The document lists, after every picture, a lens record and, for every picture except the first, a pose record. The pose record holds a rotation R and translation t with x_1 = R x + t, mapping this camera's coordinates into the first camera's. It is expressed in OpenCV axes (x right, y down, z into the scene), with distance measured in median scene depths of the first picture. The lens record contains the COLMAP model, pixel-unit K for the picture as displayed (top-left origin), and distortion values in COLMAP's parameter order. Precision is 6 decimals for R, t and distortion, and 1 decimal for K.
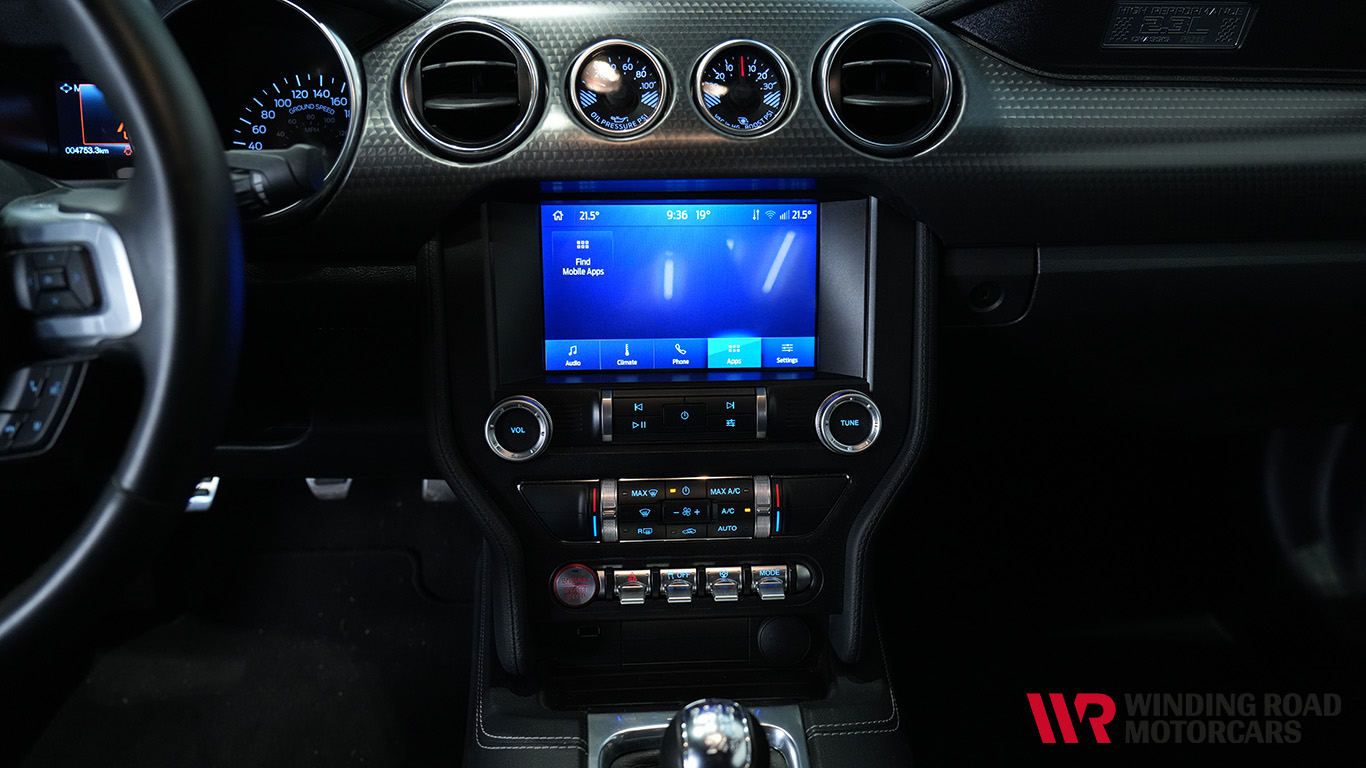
lens RADIAL K [[903.8, 0, 677.7], [0, 903.8, 388.5], [0, 0, 1]] dist [-0.006556, 0.000895]
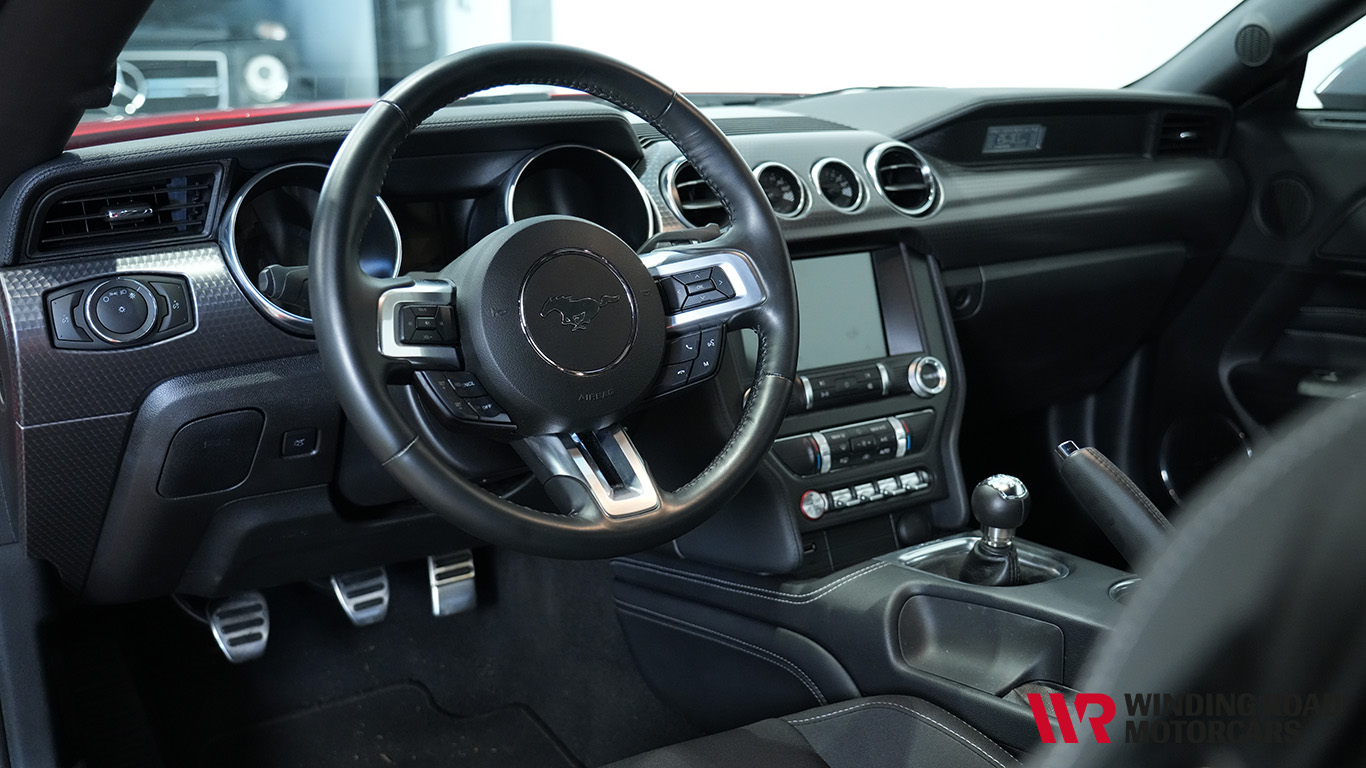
lens RADIAL K [[1317.7, 0, 682.6], [0, 1317.7, 381.2], [0, 0, 1]] dist [-0.011077, 0.000000]
pose [[0.871096, -0.135203, 0.472135, -1.306923], [0.234781, 0.959032, -0.158541, 0.316901], [-0.431357, 0.248953, 0.867152, -0.856900]]
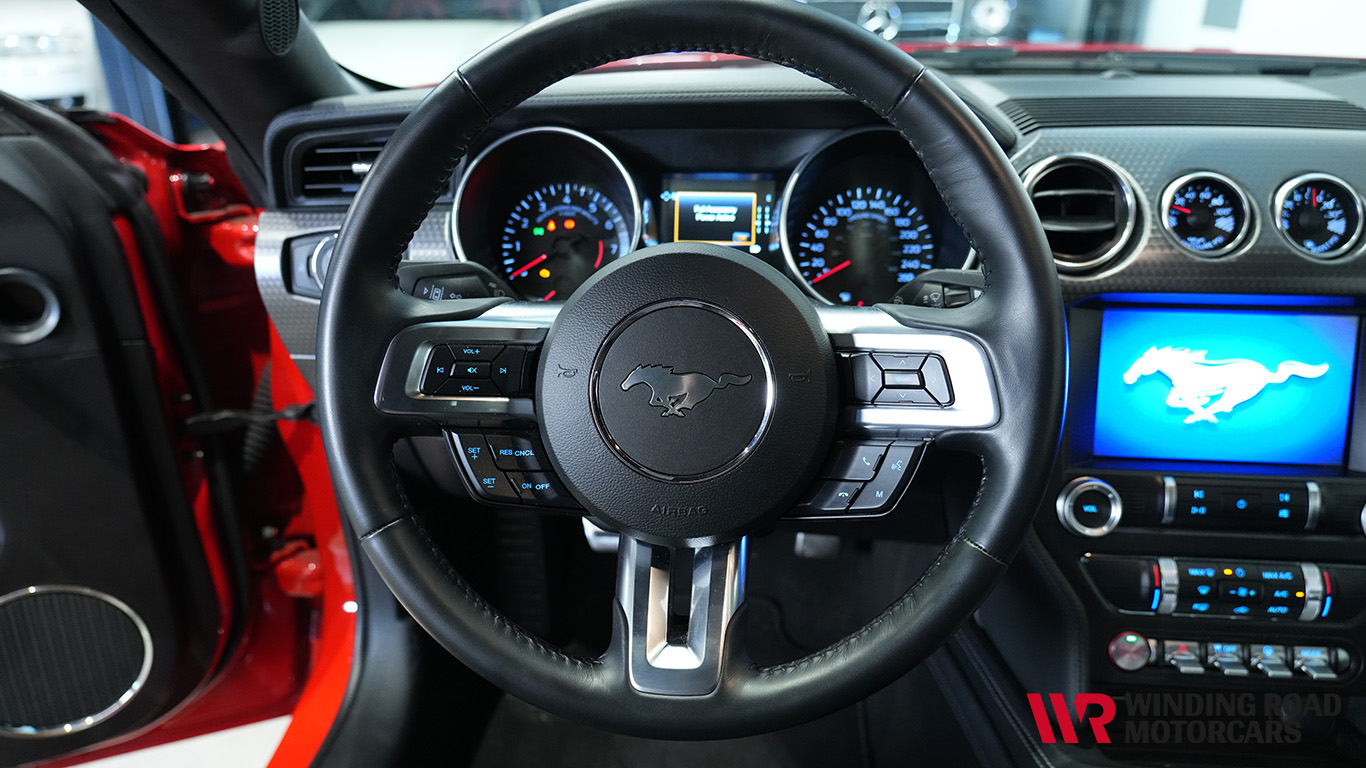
lens RADIAL K [[903.8, 0, 693.9], [0, 903.8, 388.9], [0, 0, 1]] dist [-0.006556, 0.000895]
pose [[0.991807, 0.045328, -0.119431, -0.526413], [-0.052484, 0.996967, -0.057462, -0.012174], [0.116464, 0.063259, 0.991178, -0.182049]]
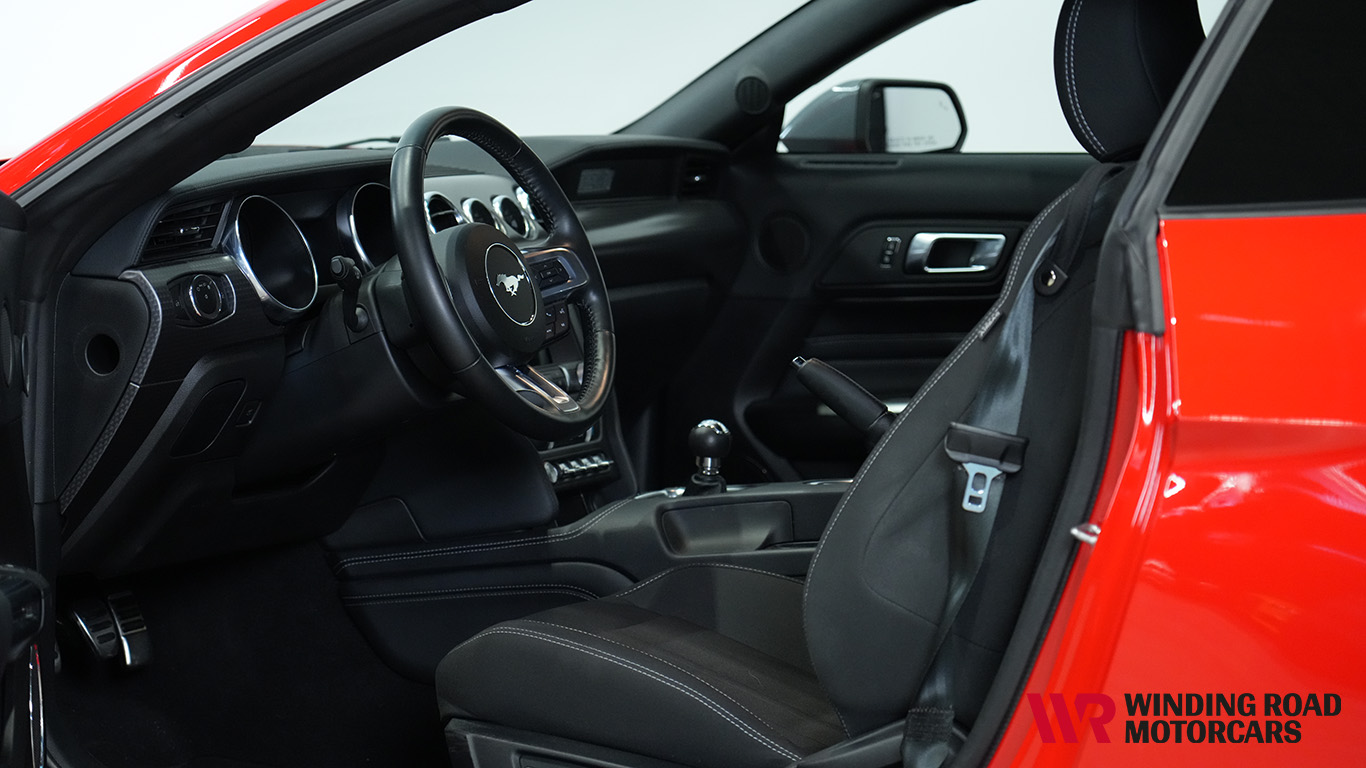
lens RADIAL K [[4294.1, 0, 683.1], [0, 4294.1, 383.9], [0, 0, 1]] dist [-0.036477, 0.000000]
pose [[0.473832, -0.086498, 0.876357, -7.586339], [0.398595, 0.908451, -0.125848, 1.255972], [-0.785242, 0.408943, 0.464931, -3.325015]]
